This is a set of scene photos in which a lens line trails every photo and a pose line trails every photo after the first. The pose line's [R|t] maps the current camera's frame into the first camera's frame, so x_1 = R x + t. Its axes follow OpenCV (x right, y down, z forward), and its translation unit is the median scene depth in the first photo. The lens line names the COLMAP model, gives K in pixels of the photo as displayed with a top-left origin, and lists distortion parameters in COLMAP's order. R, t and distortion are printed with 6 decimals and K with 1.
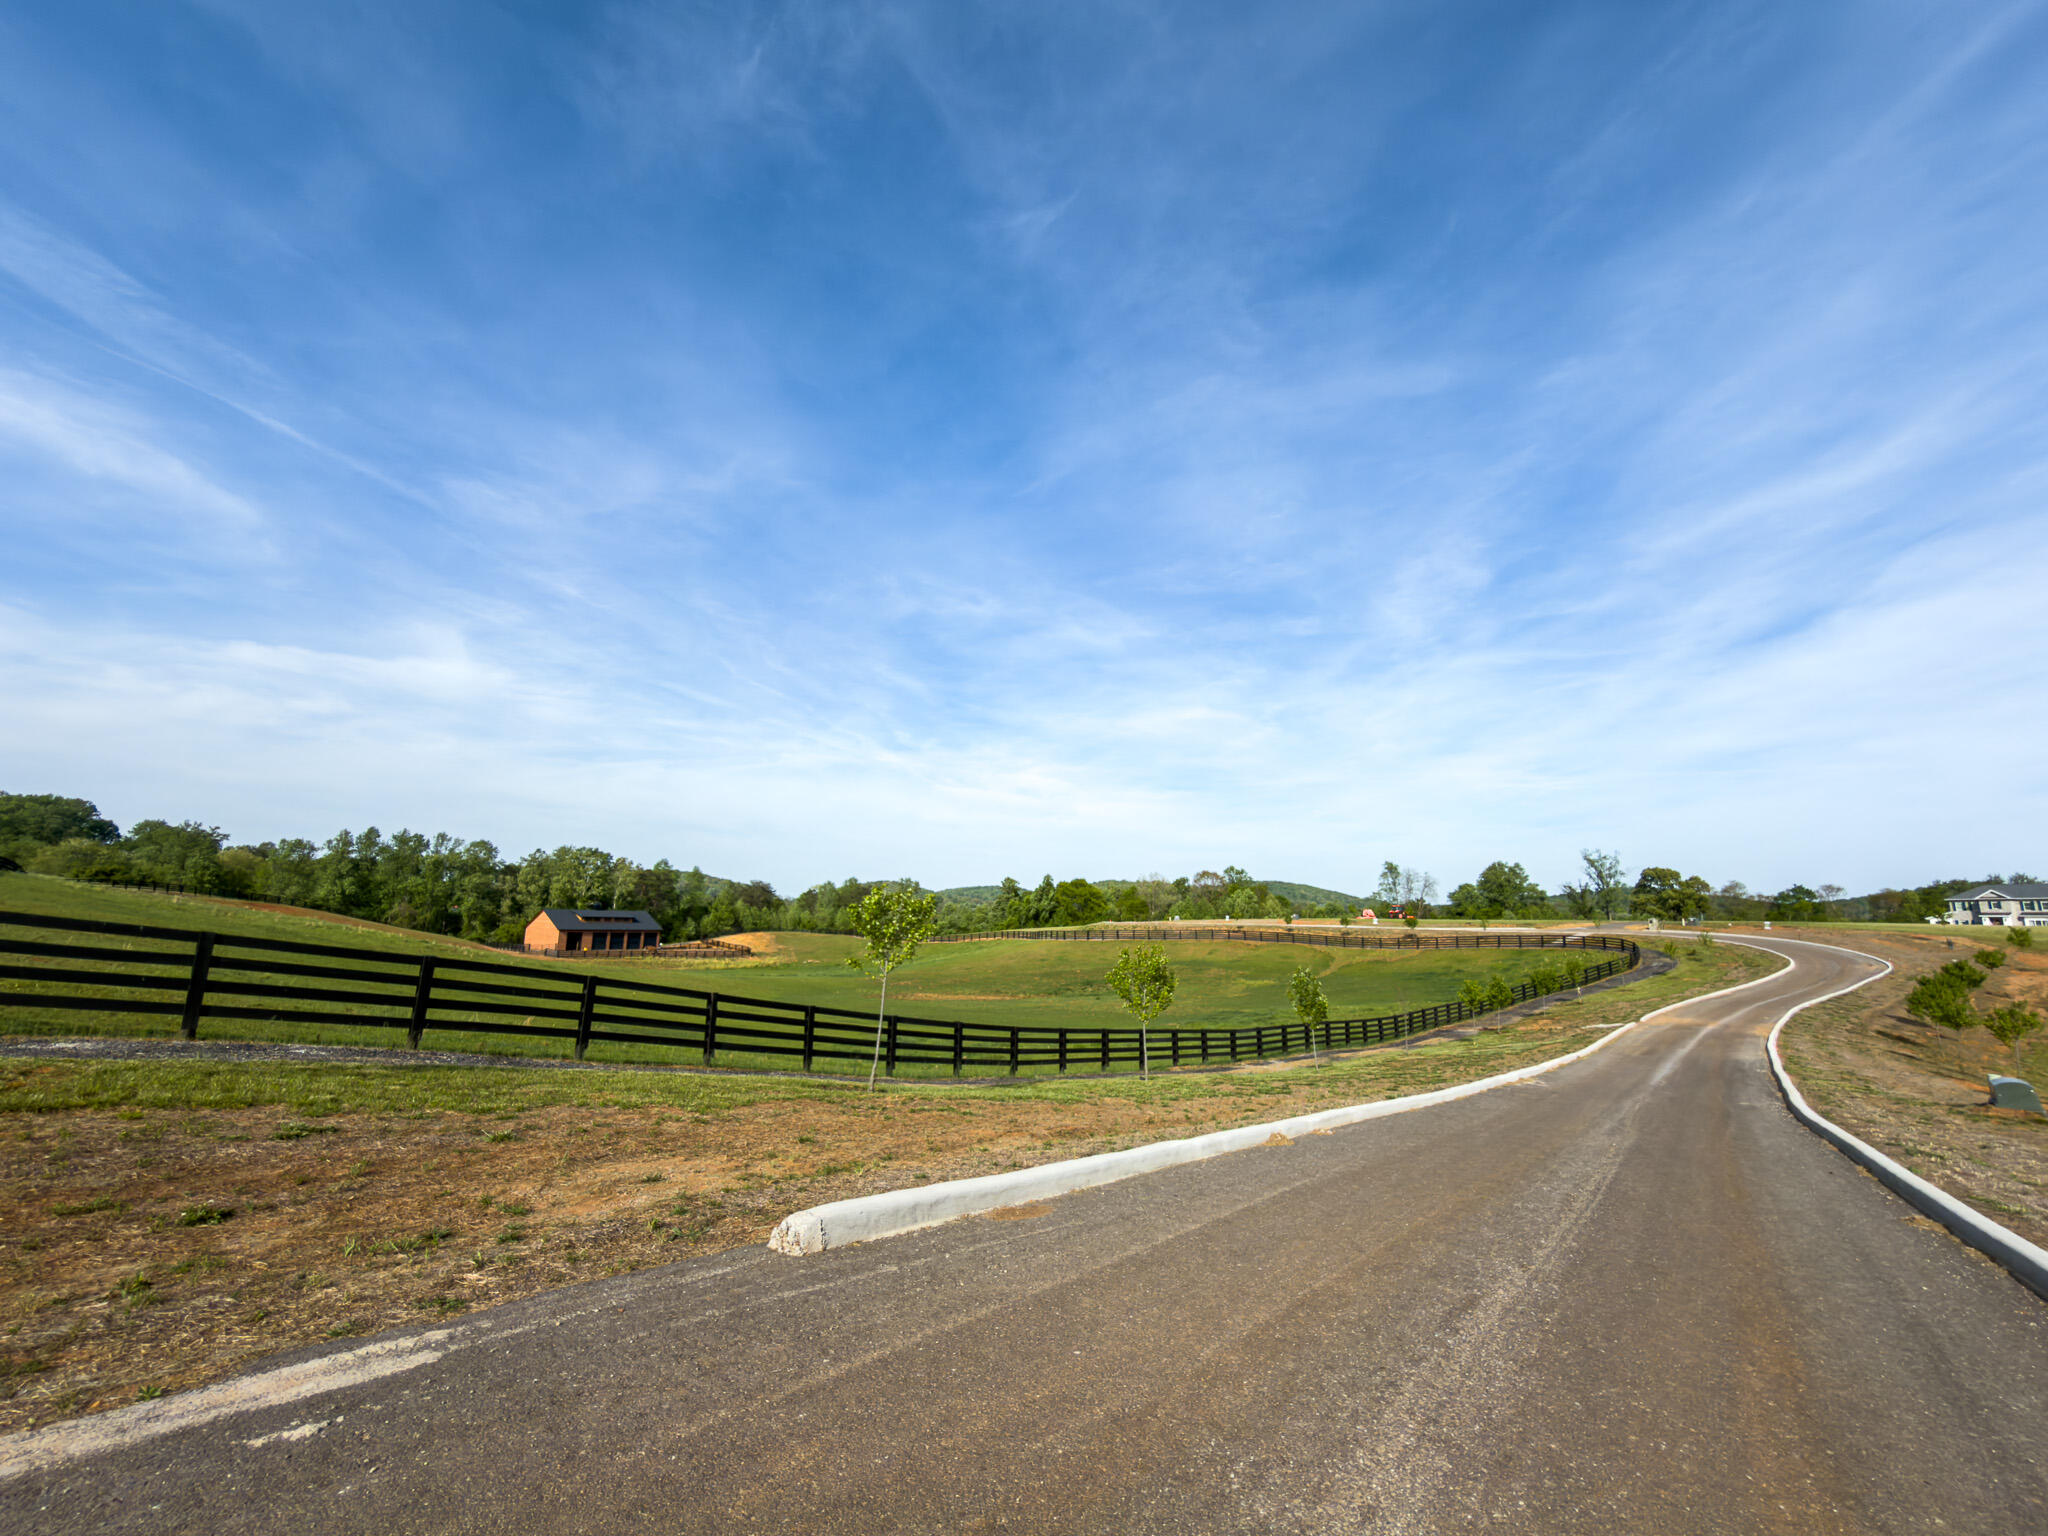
lens RADIAL K [[815.6, 0, 1024.0], [0, 815.6, 768.0], [0, 0, 1]] dist [0.001243, 0.000162]
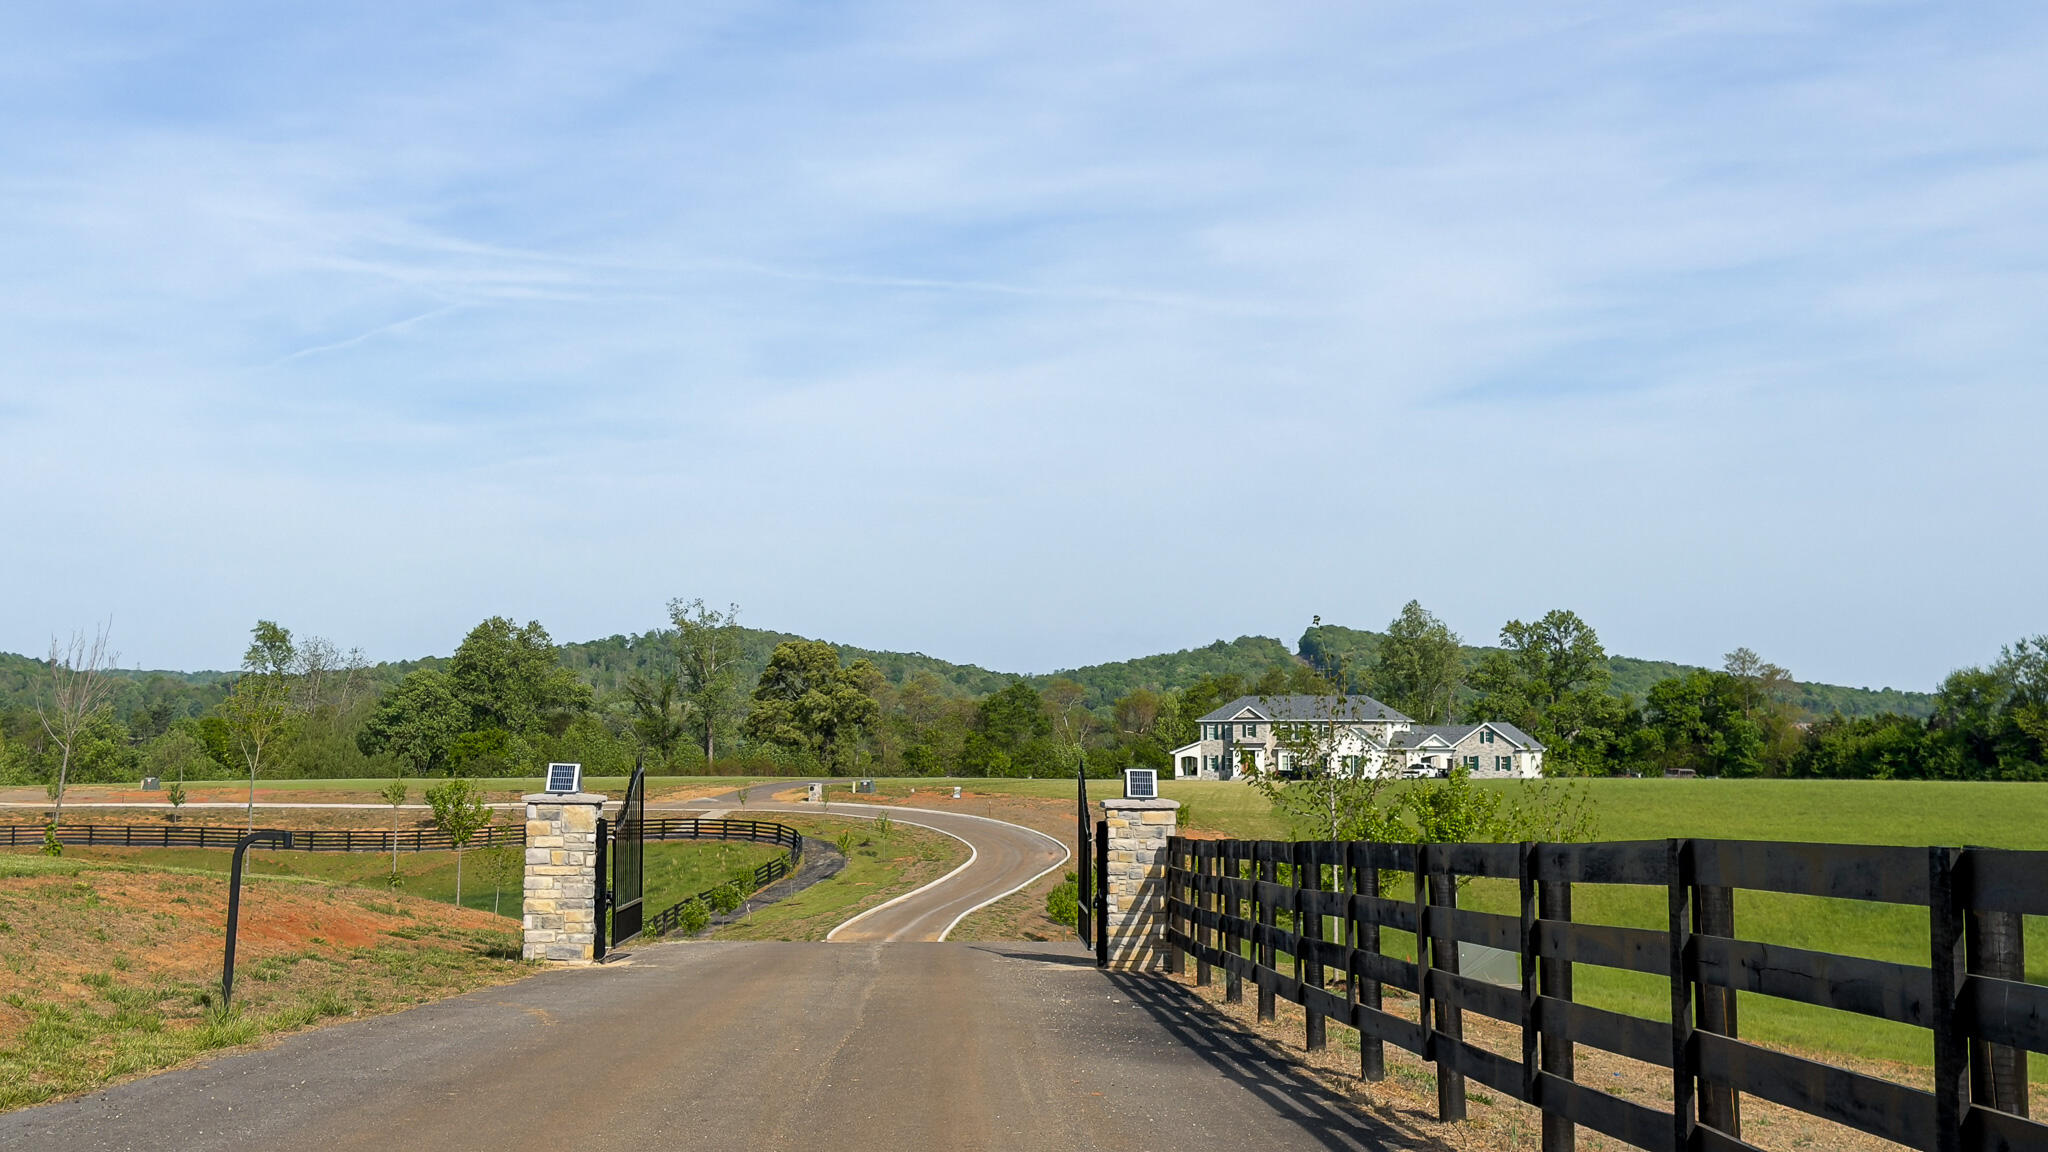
lens RADIAL K [[2858.5, 0, 1024.0], [0, 2858.5, 576.0], [0, 0, 1]] dist [0.259219, 0.008371]
pose [[0.733458, 0.025867, 0.679243, -0.700385], [-0.117770, 0.988999, 0.089506, -0.219491], [-0.669455, -0.145643, 0.728435, -0.779463]]
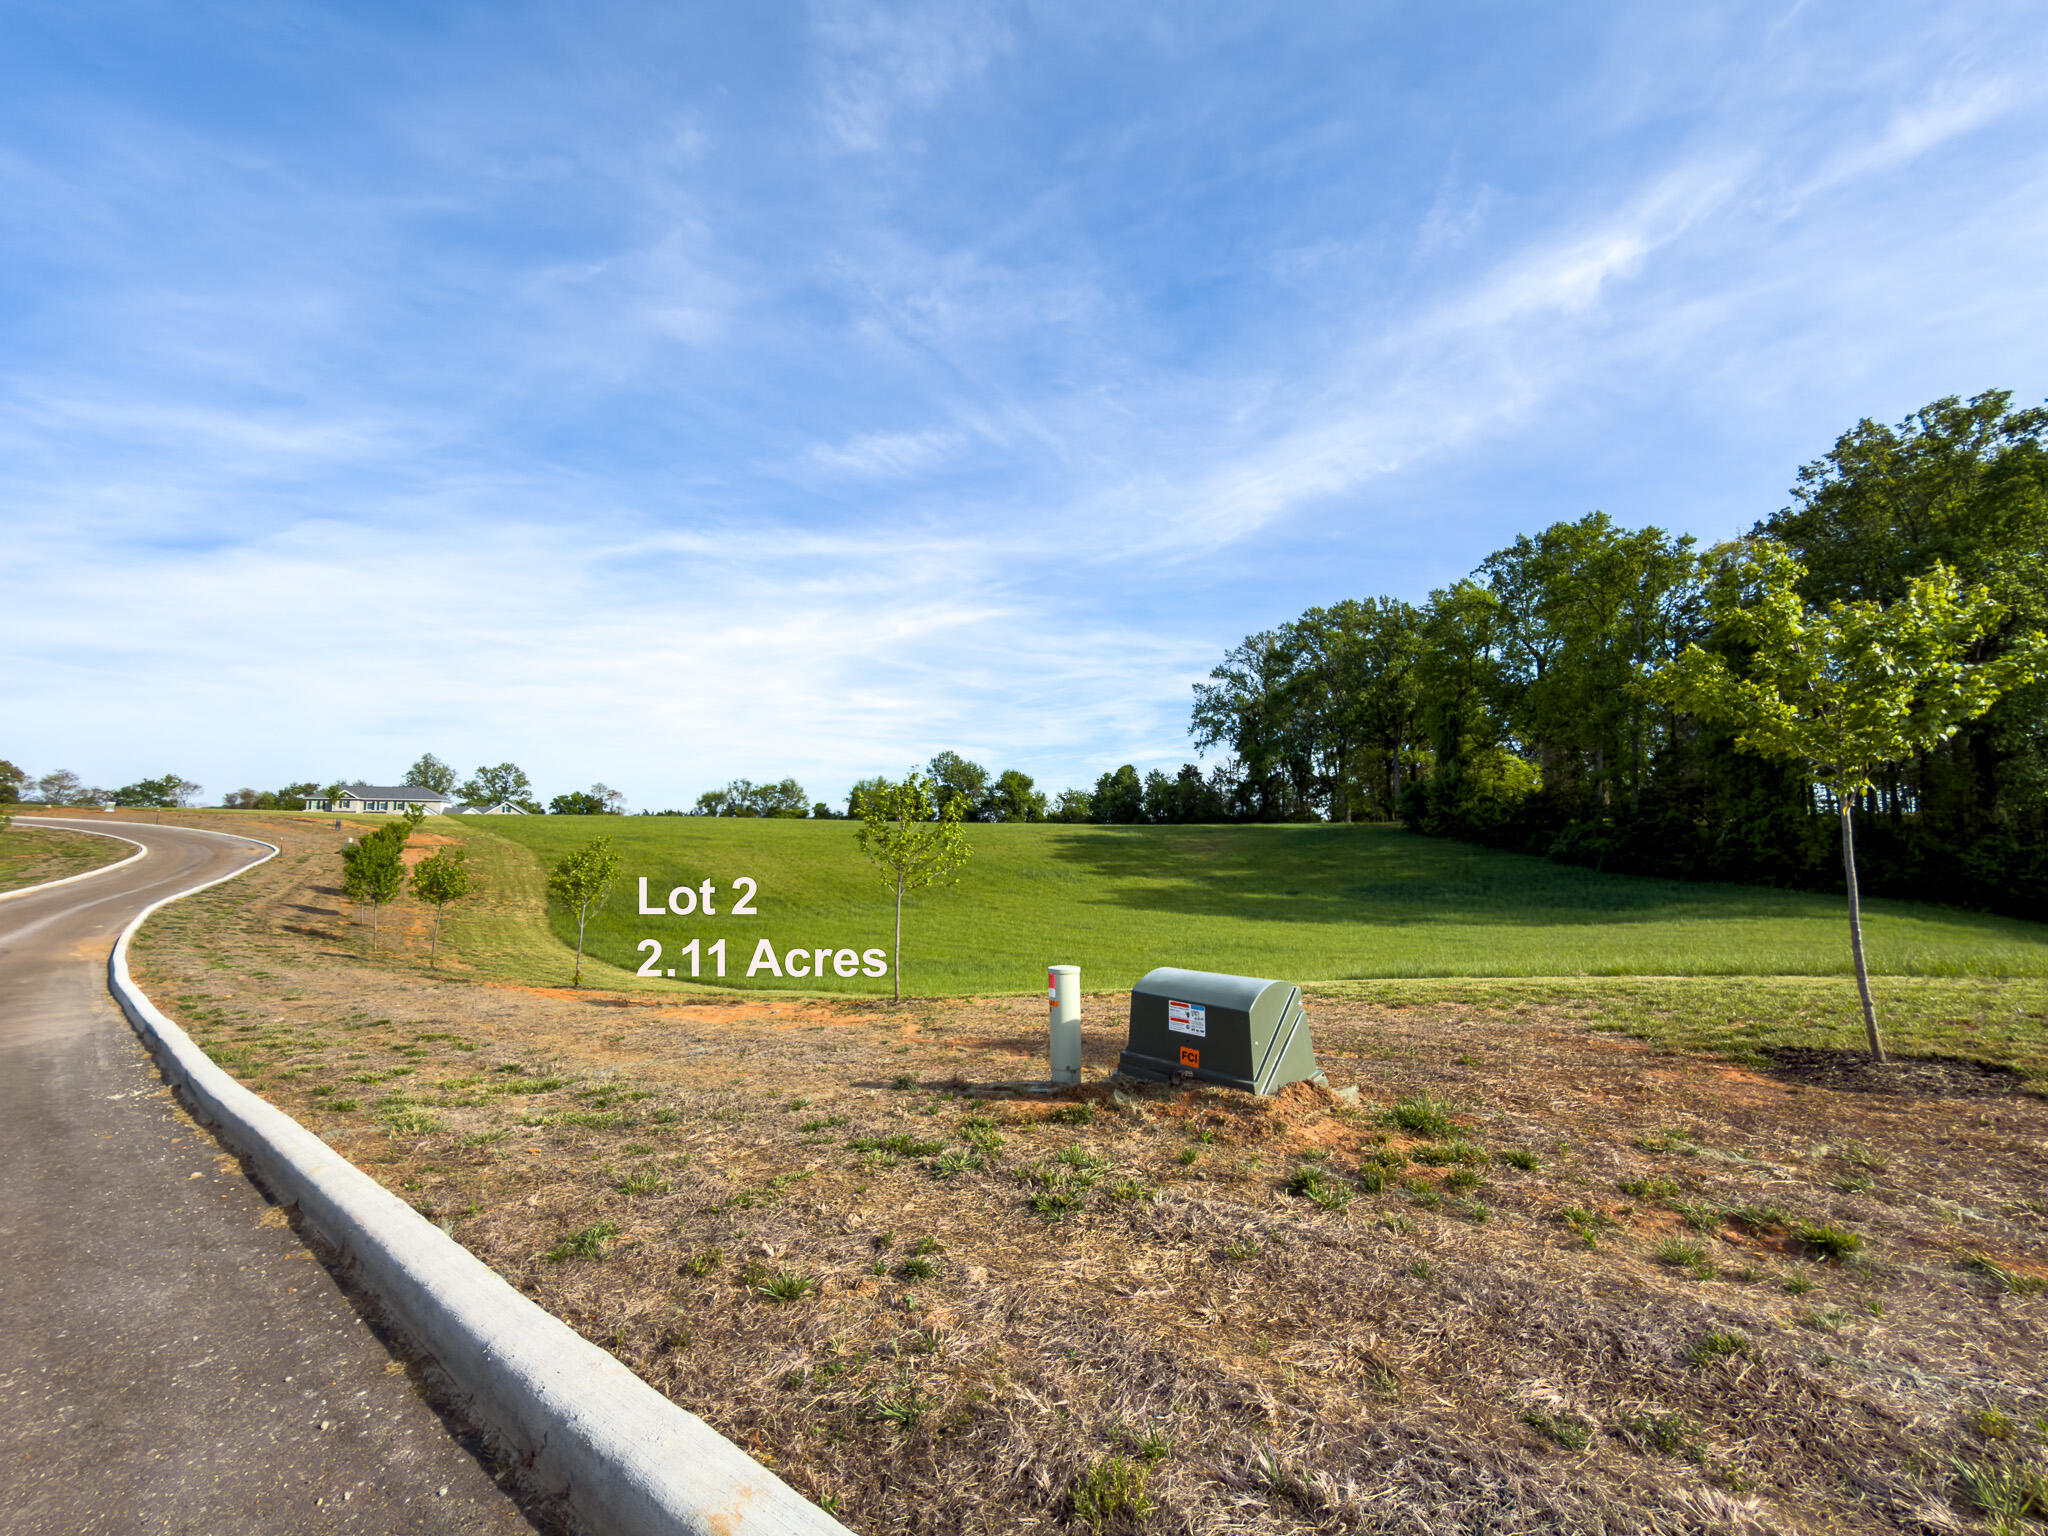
lens RADIAL K [[828.5, 0, 1024.0], [0, 828.5, 768.0], [0, 0, 1]] dist [0.001960, -0.000367]
pose [[-0.002444, 0.079467, 0.996835, 0.224376], [-0.184525, 0.979684, -0.078552, 0.084761], [-0.982825, -0.184133, 0.012270, 0.260979]]
